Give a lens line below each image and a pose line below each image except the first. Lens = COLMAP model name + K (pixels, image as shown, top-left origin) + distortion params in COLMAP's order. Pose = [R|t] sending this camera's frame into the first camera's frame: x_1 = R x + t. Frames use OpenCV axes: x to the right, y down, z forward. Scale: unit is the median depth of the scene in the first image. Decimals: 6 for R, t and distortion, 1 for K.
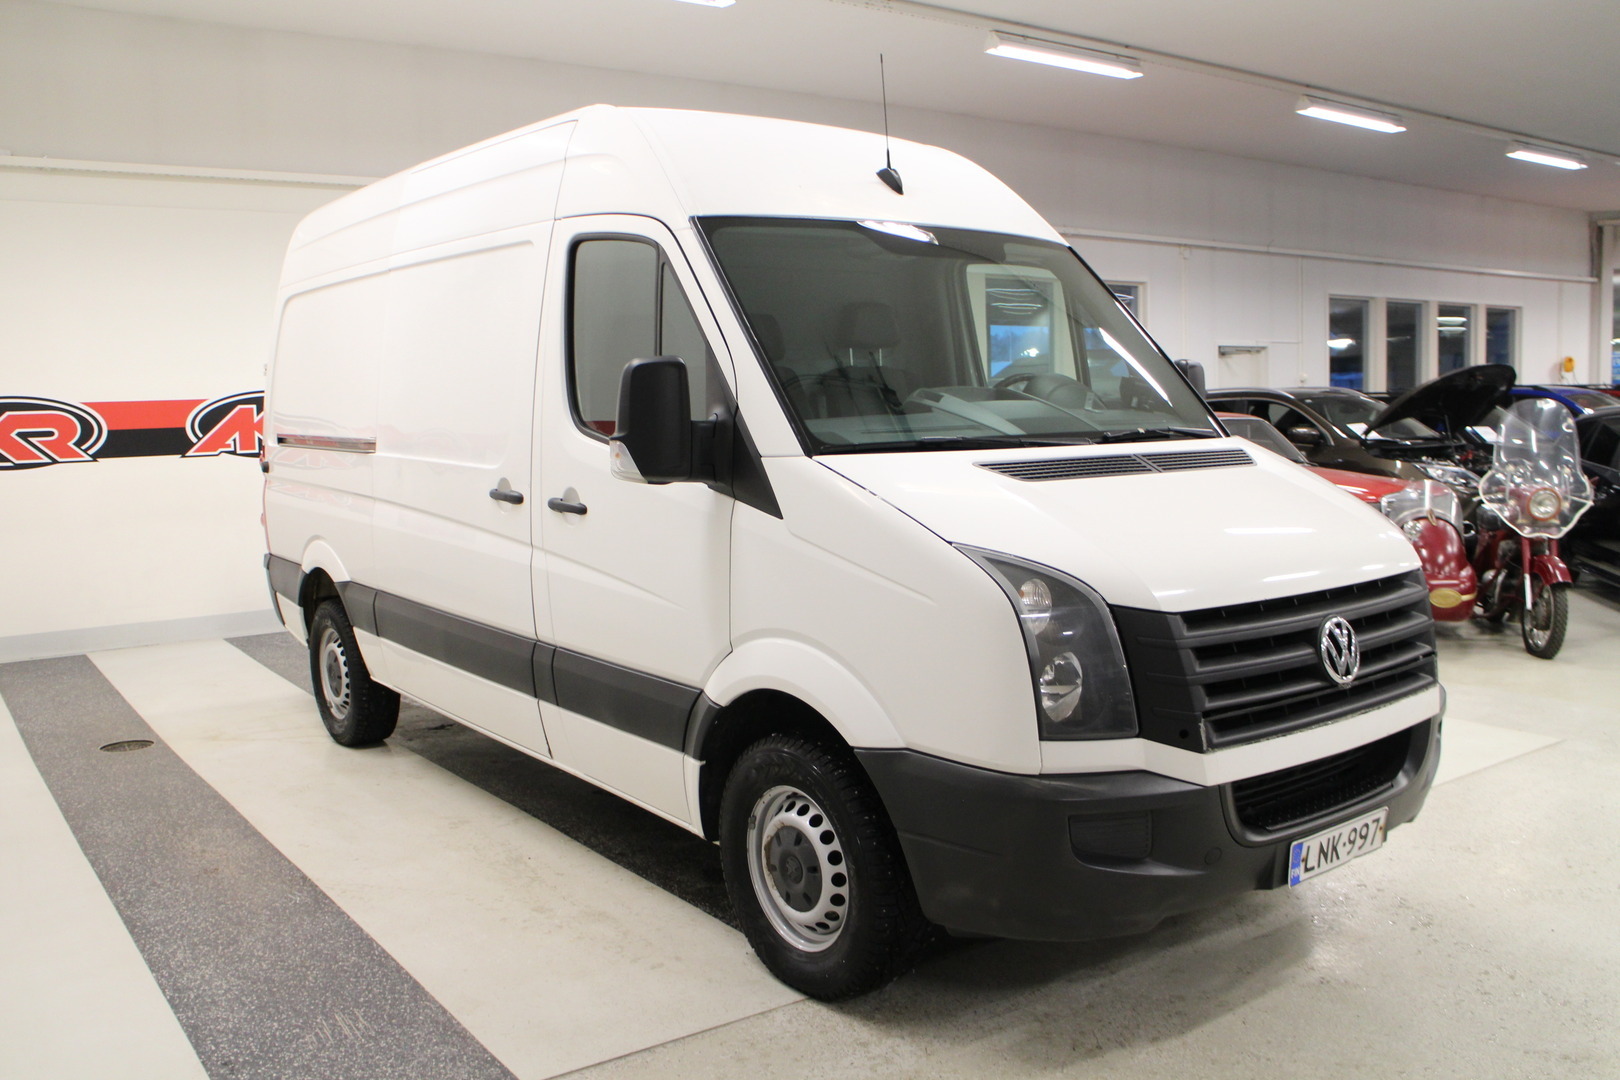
lens RADIAL K [[1422.3, 0, 823.0], [0, 1422.3, 572.9], [0, 0, 1]] dist [-0.035004, 0.018134]
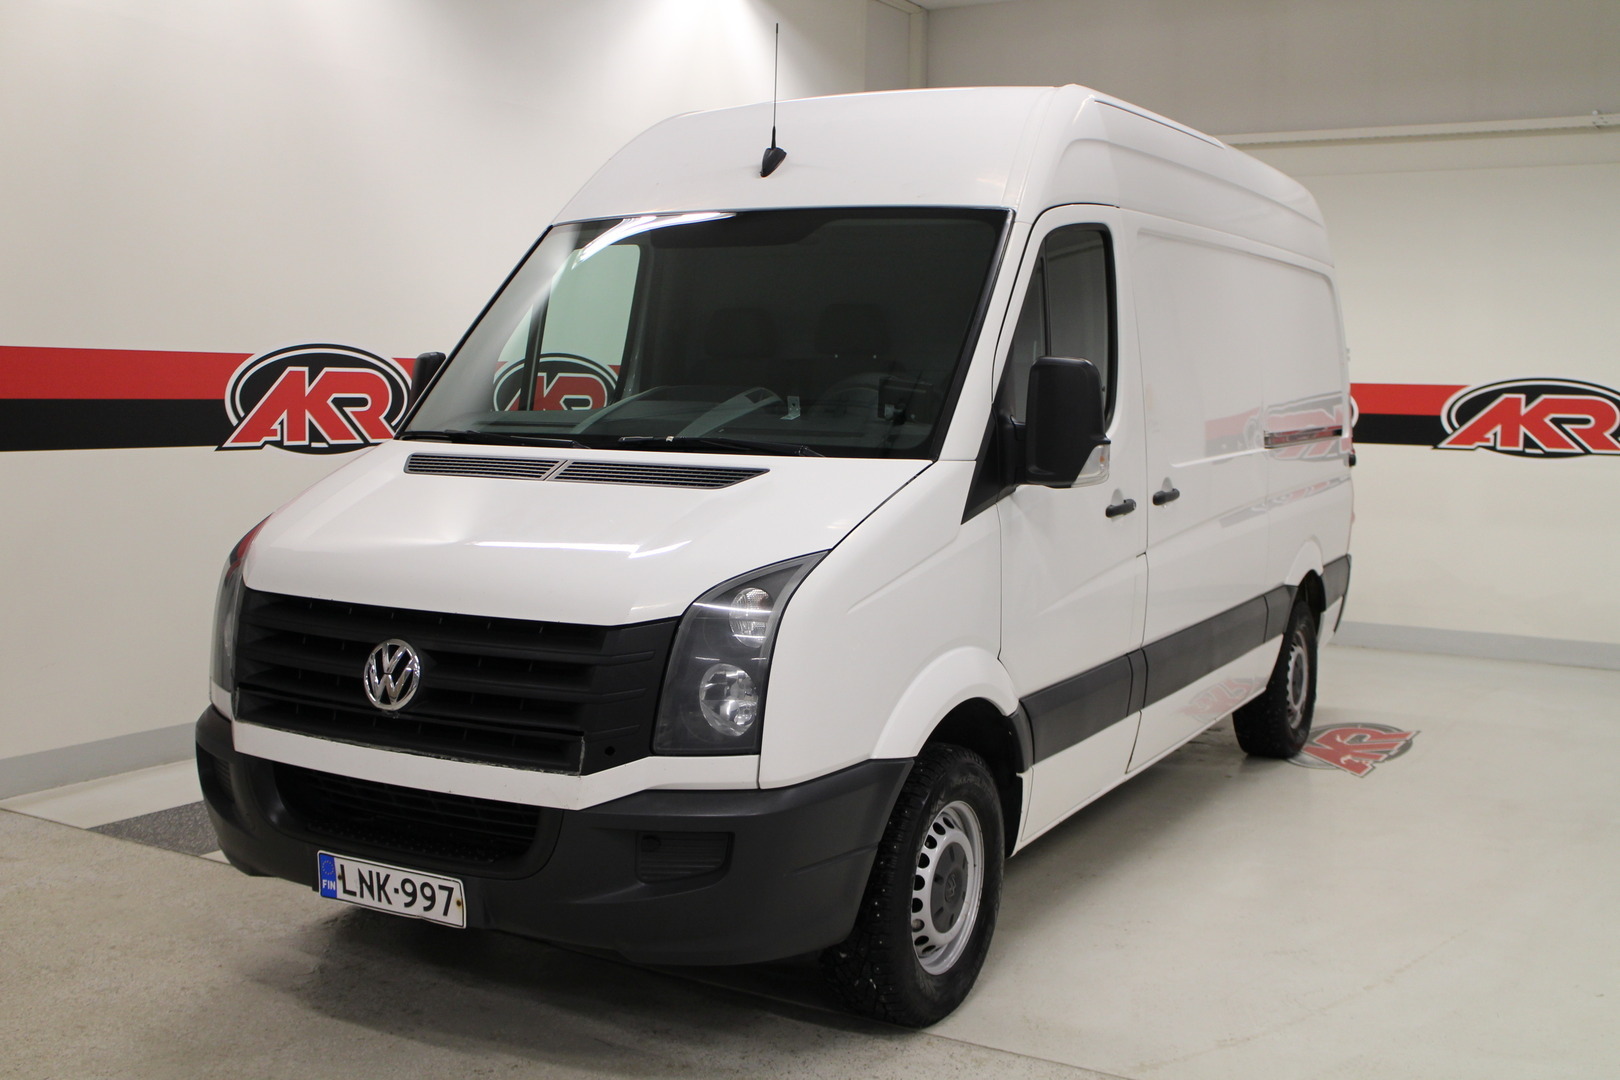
lens RADIAL K [[1751.3, 0, 807.9], [0, 1751.3, 542.4], [0, 0, 1]] dist [-0.045694, 0.000000]
pose [[0.355322, 0.115931, -0.927527, 1.031565], [-0.142805, 0.987363, 0.068704, -0.101182], [0.923771, 0.108043, 0.367387, 0.562507]]
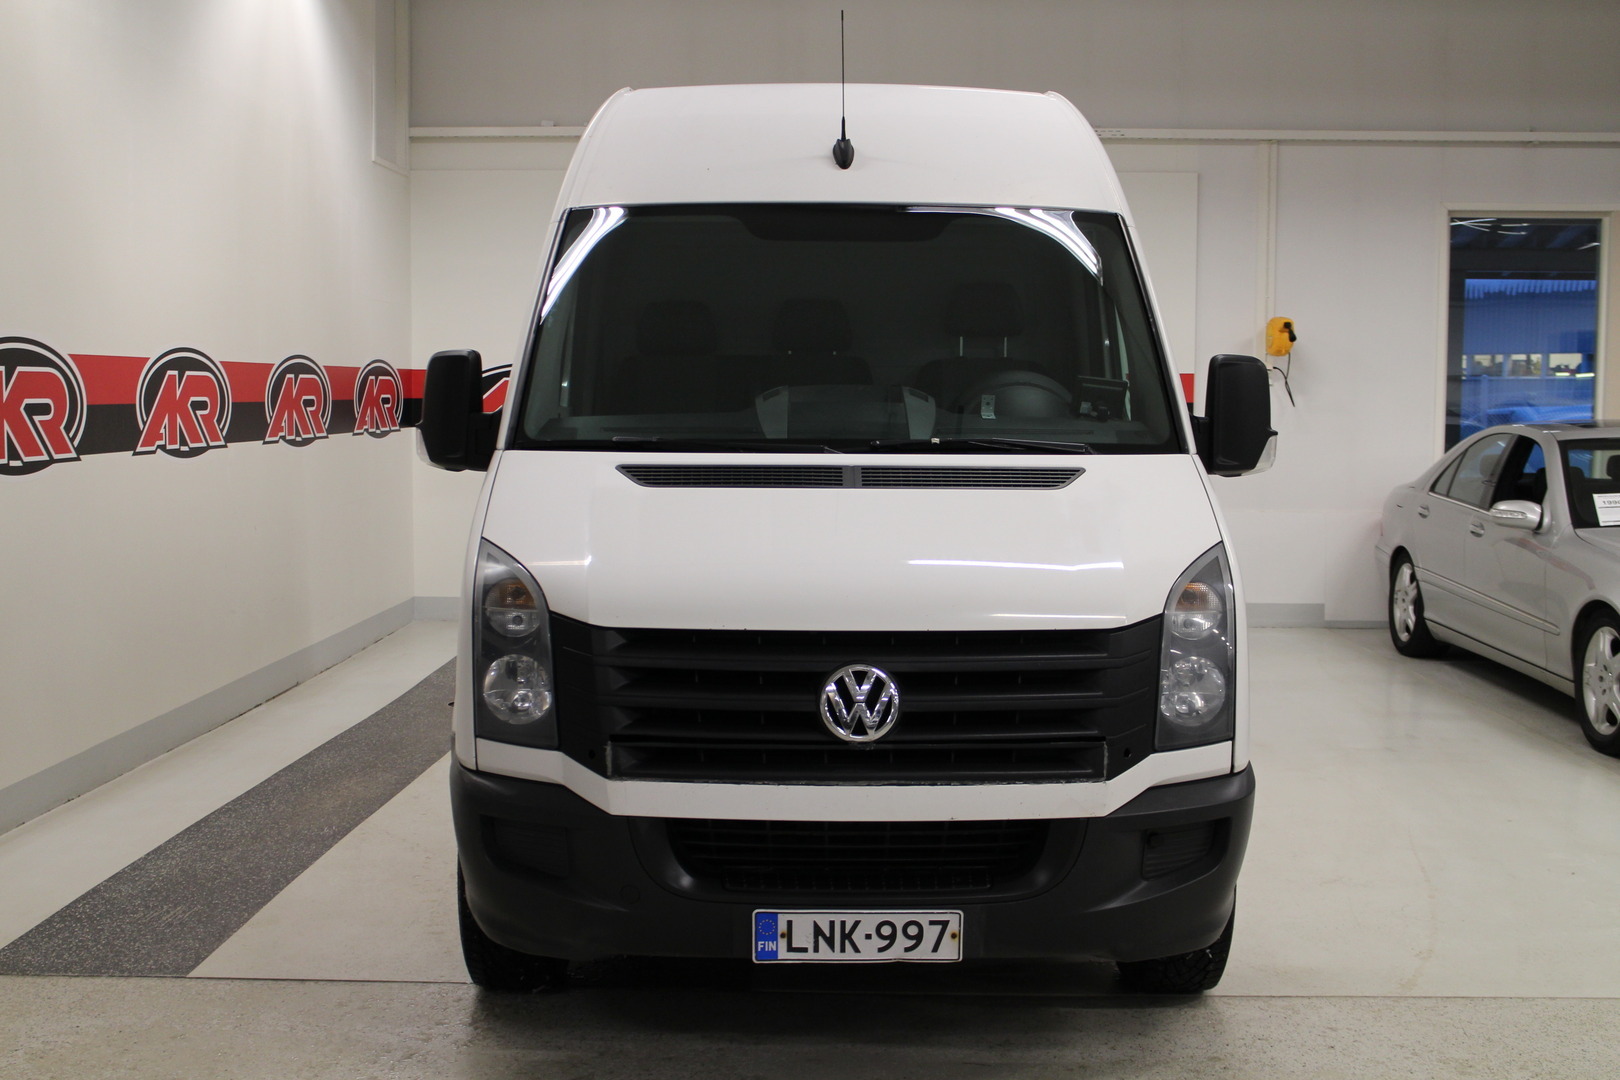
lens RADIAL K [[1864.5, 0, 811.7], [0, 1864.5, 535.2], [0, 0, 1]] dist [-0.002308, 0.000000]
pose [[0.785248, 0.081239, -0.613828, 0.700617], [-0.103430, 0.994636, -0.000677, -0.029258], [0.610481, 0.064020, 0.789439, 0.059364]]
